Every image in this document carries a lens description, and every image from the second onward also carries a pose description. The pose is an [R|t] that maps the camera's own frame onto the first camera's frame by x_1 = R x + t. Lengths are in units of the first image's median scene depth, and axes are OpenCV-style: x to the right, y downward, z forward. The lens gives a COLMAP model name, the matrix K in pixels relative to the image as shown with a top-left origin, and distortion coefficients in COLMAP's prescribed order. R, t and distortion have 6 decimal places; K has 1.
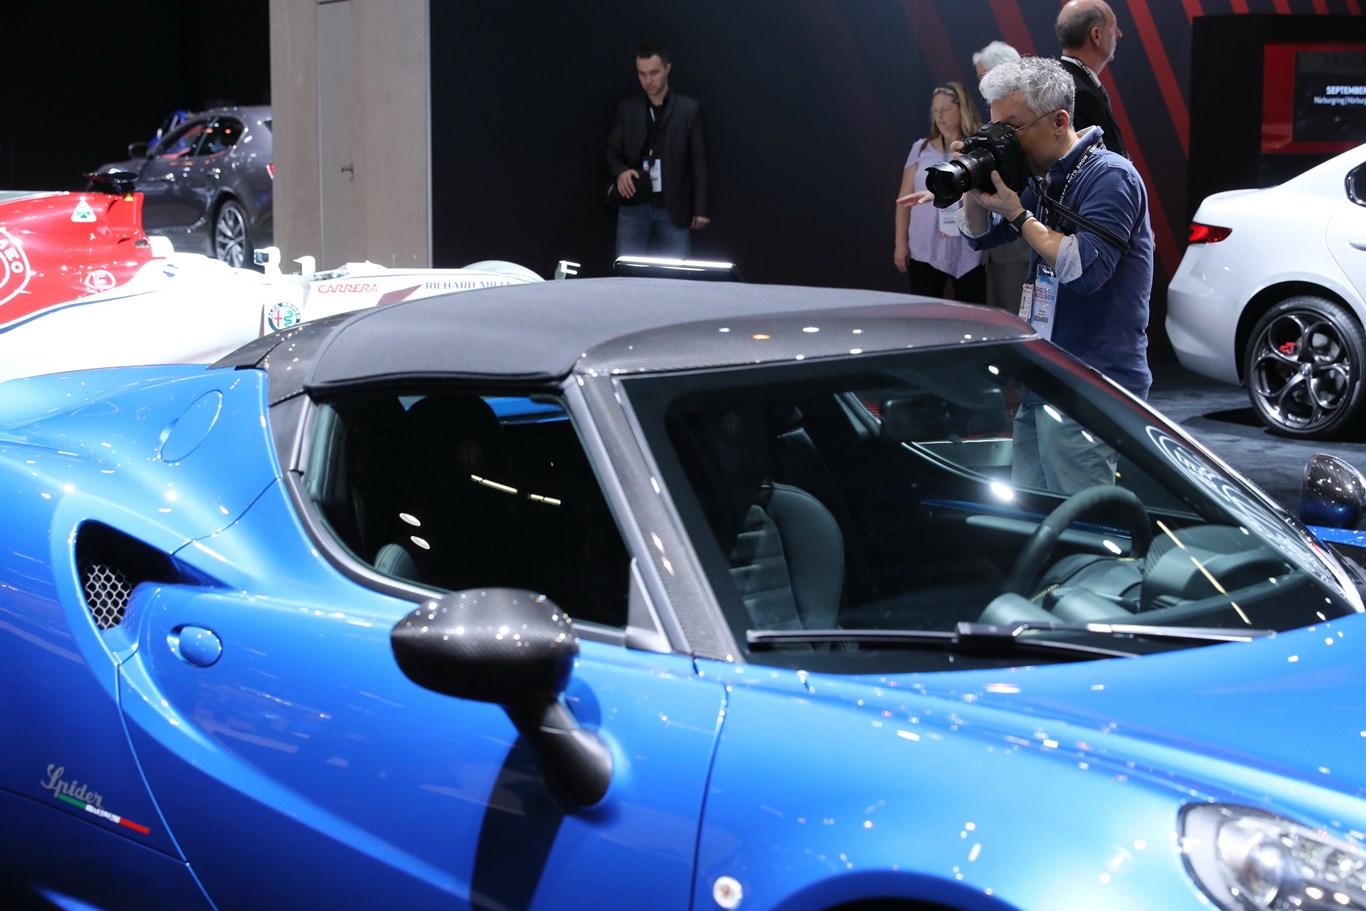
lens RADIAL K [[2631.2, 0, 679.4], [0, 2631.2, 459.2], [0, 0, 1]] dist [-0.017784, 0.000000]
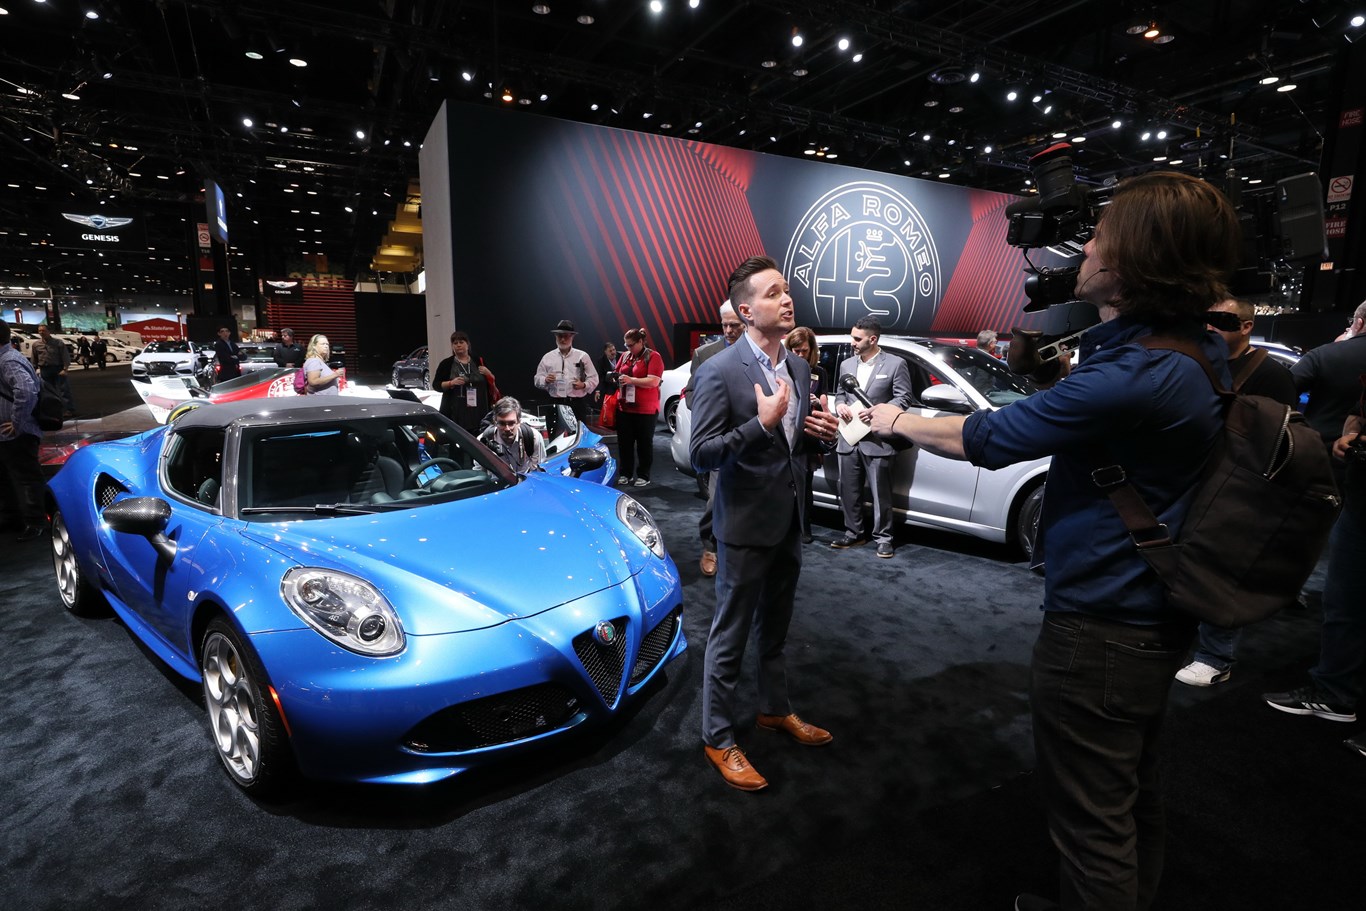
lens RADIAL K [[651.9, 0, 736.1], [0, 651.9, 459.1], [0, 0, 1]] dist [0.000137, -0.001100]
pose [[0.992188, -0.008868, 0.124438, 0.423077], [0.004675, 0.999413, 0.033947, -0.014274], [-0.124666, -0.033100, 0.991647, 0.125577]]
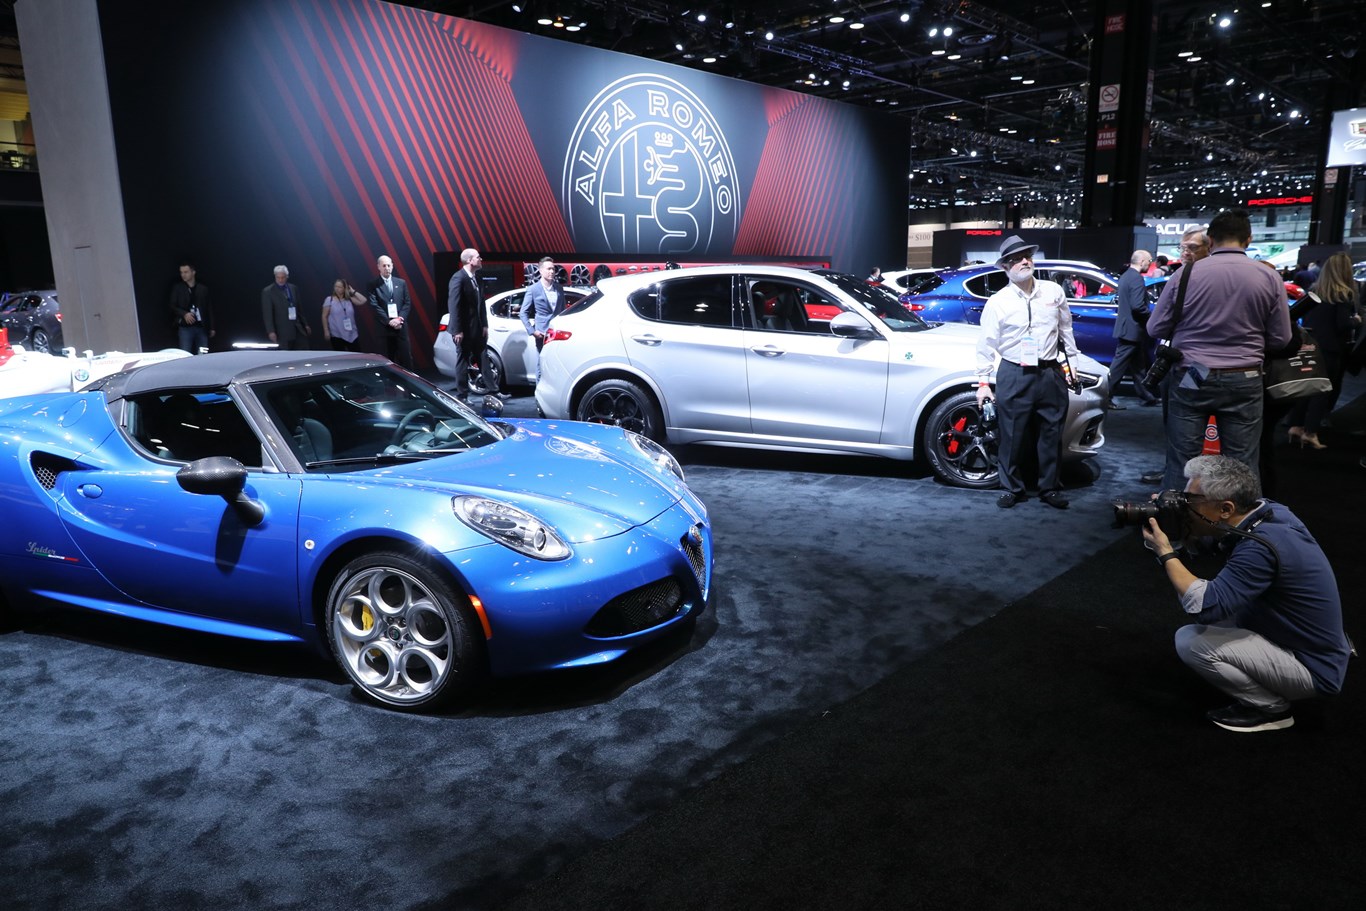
lens RADIAL K [[918.7, 0, 684.7], [0, 918.7, 465.0], [0, 0, 1]] dist [-0.012343, 0.009710]
pose [[0.899796, -0.100954, 0.424472, -0.025531], [0.073813, 0.994062, 0.079953, 0.012133], [-0.430023, -0.040610, 0.901904, -0.131202]]
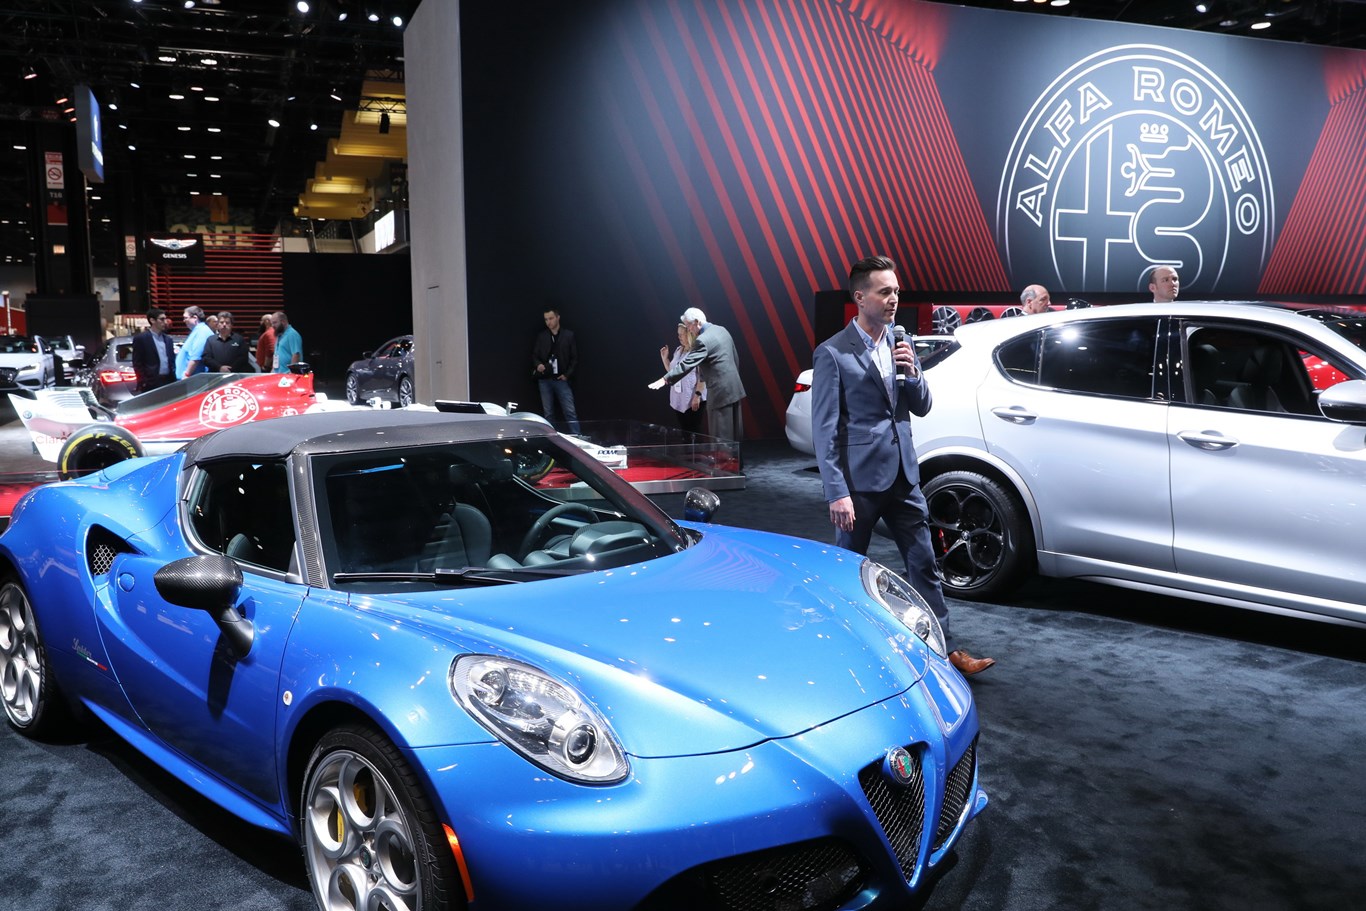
lens RADIAL K [[1132.9, 0, 735.5], [0, 1132.9, 463.9], [0, 0, 1]] dist [0.003993, -0.005581]
pose [[0.999832, -0.009443, 0.015683, 0.278561], [0.009769, 0.999735, -0.020860, -0.001135], [-0.015481, 0.021010, 0.999659, 0.058604]]
